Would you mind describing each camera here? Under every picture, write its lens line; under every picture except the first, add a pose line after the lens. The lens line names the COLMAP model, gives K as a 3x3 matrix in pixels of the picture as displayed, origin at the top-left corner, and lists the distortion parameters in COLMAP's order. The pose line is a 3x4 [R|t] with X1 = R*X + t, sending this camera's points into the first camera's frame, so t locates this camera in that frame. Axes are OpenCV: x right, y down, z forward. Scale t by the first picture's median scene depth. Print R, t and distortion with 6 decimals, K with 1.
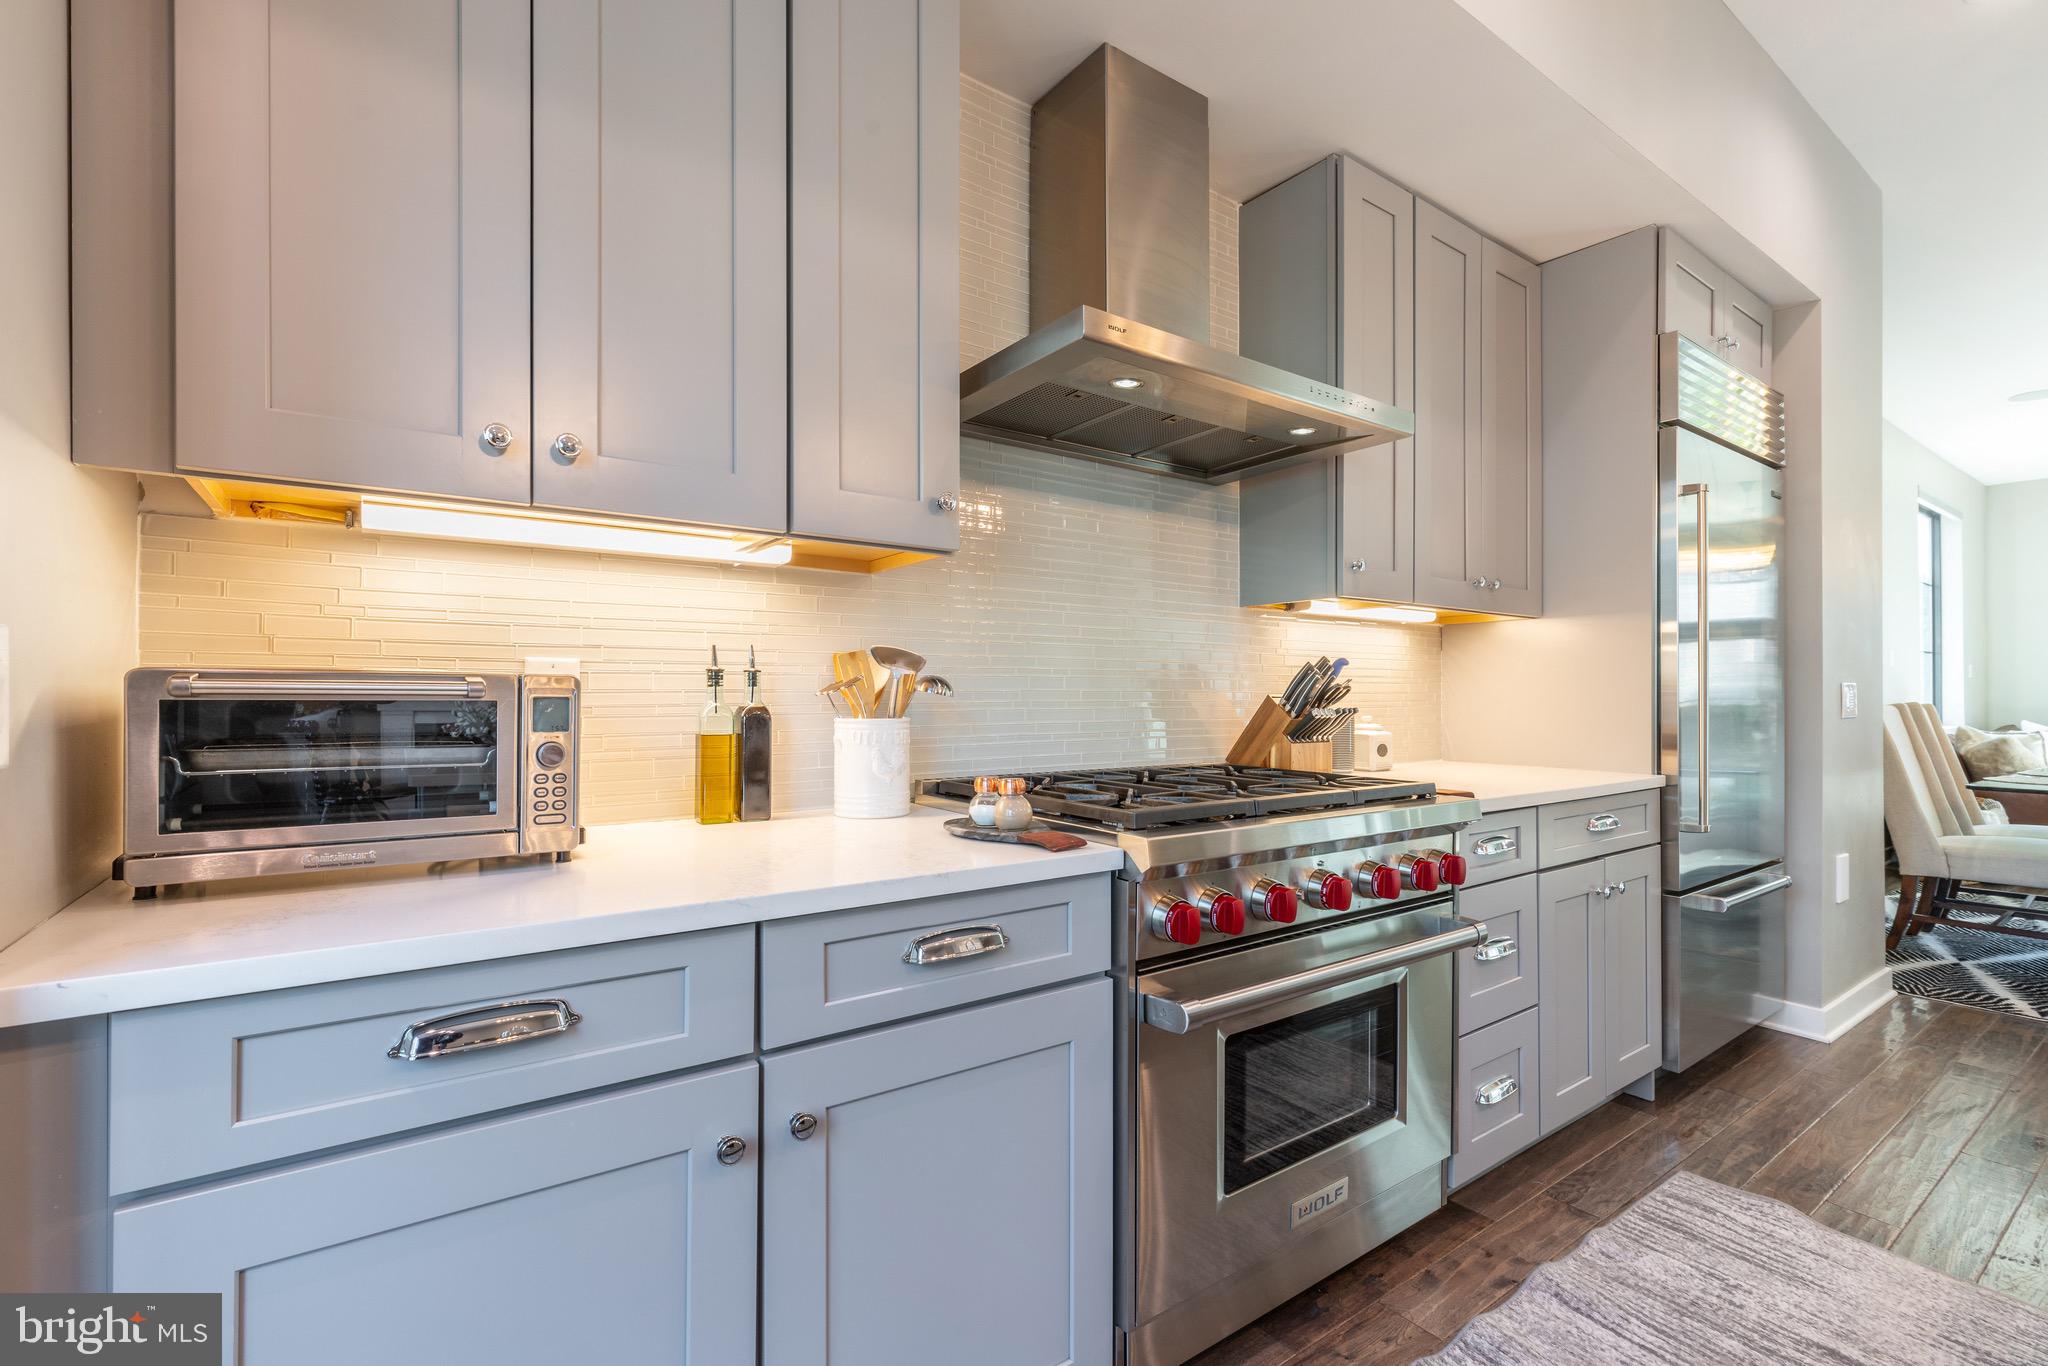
lens RADIAL K [[921.2, 0, 1033.8], [0, 921.2, 681.9], [0, 0, 1]] dist [0.011918, -0.001467]
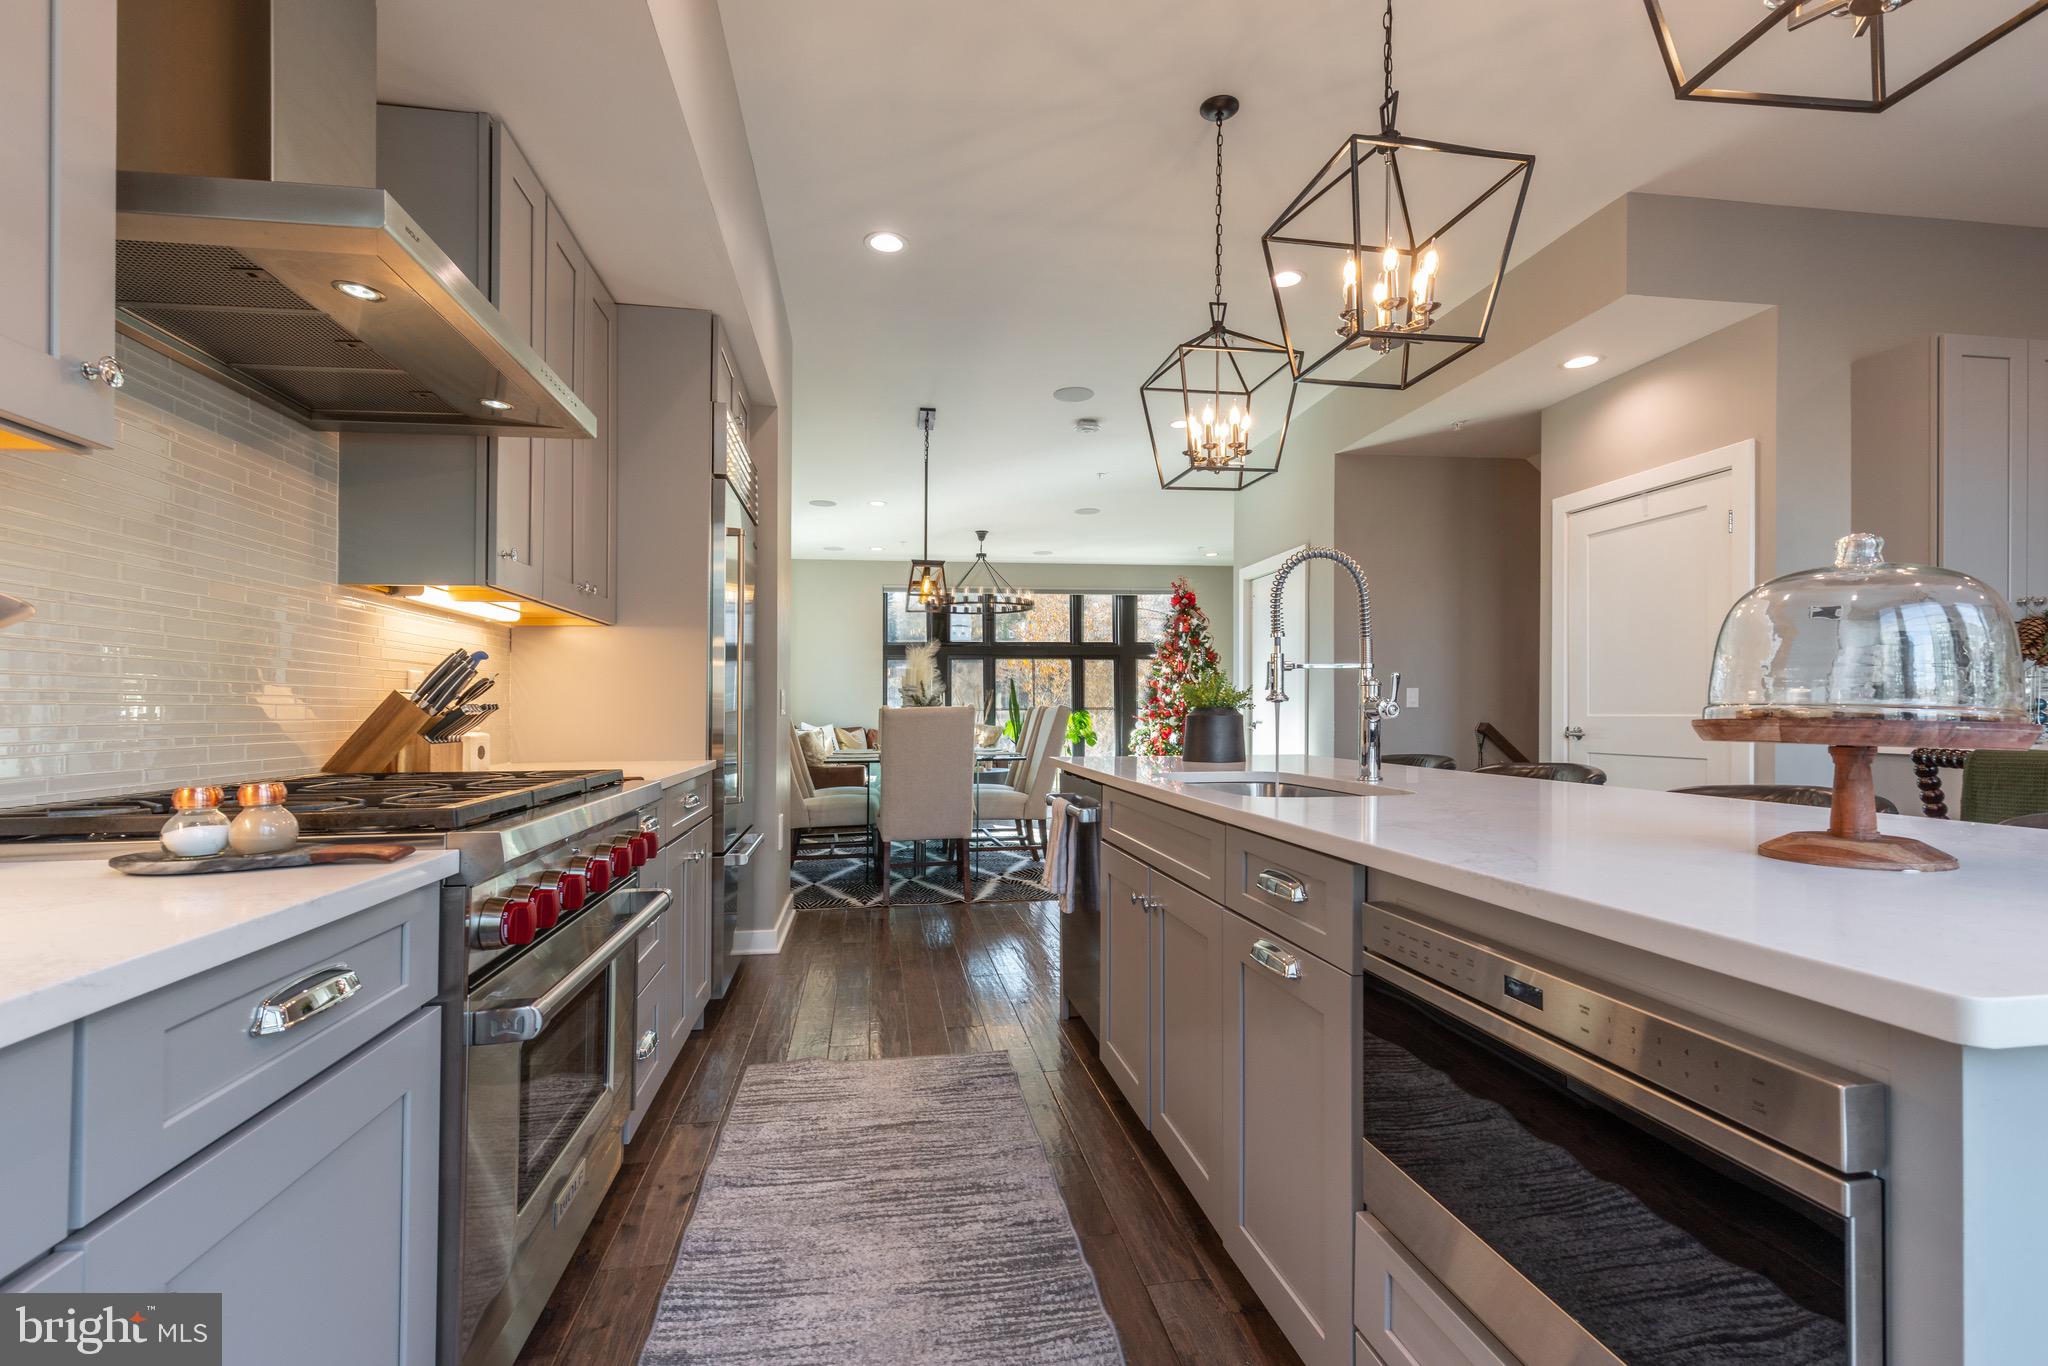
lens RADIAL K [[921.2, 0, 1031.0], [0, 921.2, 696.5], [0, 0, 1]] dist [0.011918, -0.001467]
pose [[0.450386, 0.005480, 0.892817, -0.281269], [-0.001744, 0.999985, -0.005259, 0.026758], [-0.892832, 0.000812, 0.450388, 0.086548]]
